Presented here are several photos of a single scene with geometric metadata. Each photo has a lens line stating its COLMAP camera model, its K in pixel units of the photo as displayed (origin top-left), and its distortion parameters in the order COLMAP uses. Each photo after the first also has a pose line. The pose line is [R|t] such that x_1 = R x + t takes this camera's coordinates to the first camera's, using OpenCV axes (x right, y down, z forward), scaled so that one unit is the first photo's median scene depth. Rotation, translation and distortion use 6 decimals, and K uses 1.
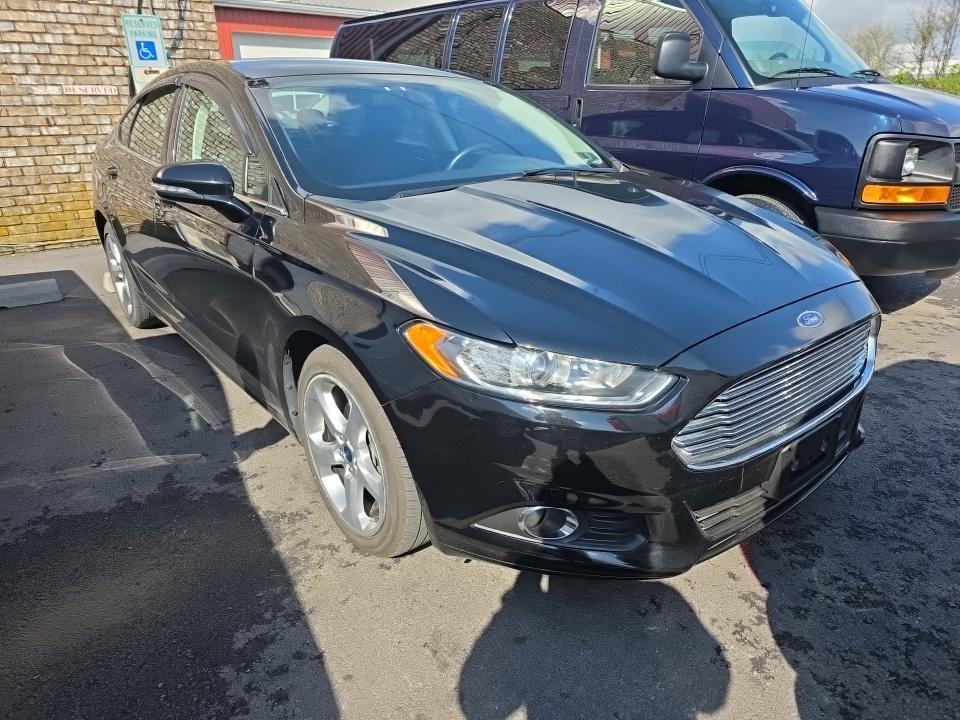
lens RADIAL K [[640.5, 0, 484.3], [0, 640.5, 380.4], [0, 0, 1]] dist [0.034054, -0.026280]
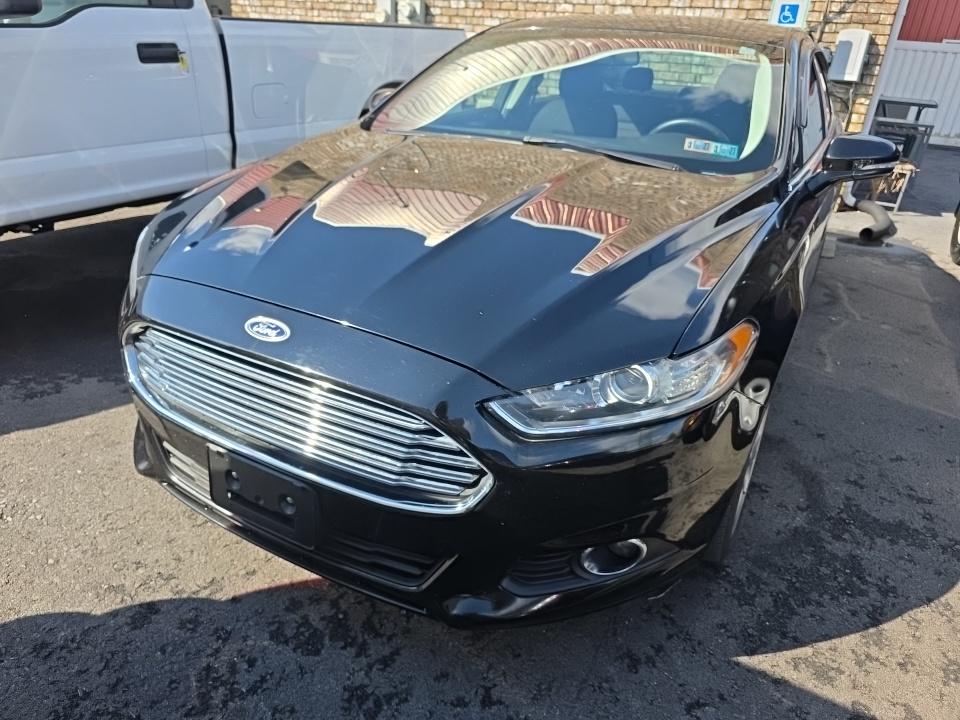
lens RADIAL K [[640.5, 0, 484.3], [0, 640.5, 380.4], [0, 0, 1]] dist [0.034054, -0.026280]
pose [[0.366945, 0.452225, -0.812923, 1.121227], [-0.425807, 0.858612, 0.285436, -0.335197], [0.827067, 0.241409, 0.507624, 0.737377]]
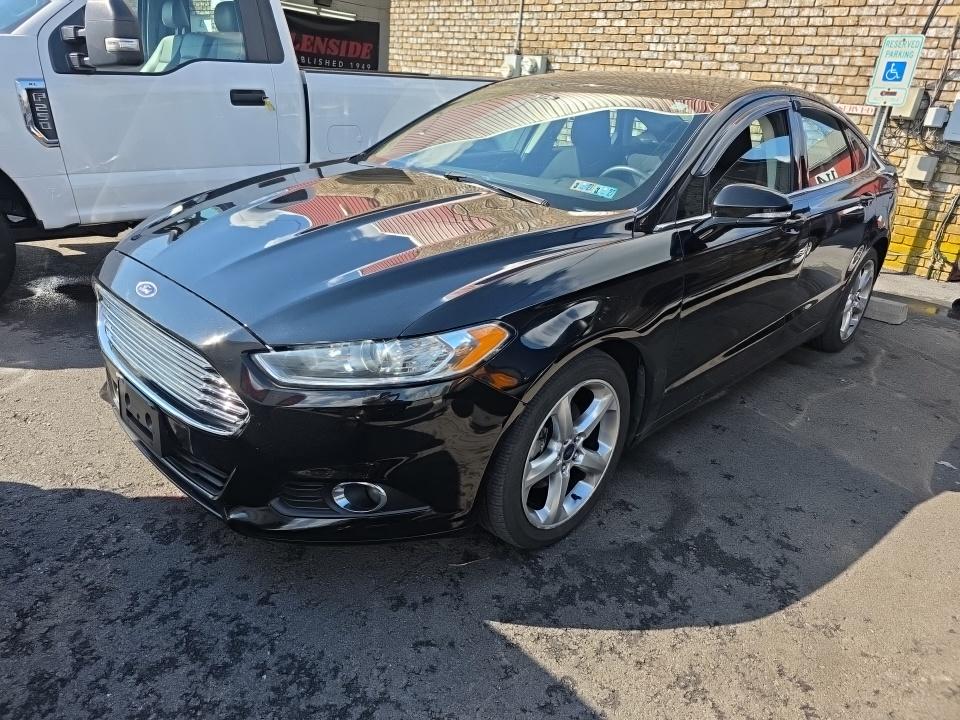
lens RADIAL K [[634.4, 0, 472.5], [0, 634.4, 385.5], [0, 0, 1]] dist [0.042031, -0.027880]
pose [[0.097153, 0.437079, -0.894161, 1.412393], [-0.464932, 0.814290, 0.347521, -0.527588], [0.880000, 0.381961, 0.282323, 1.098151]]
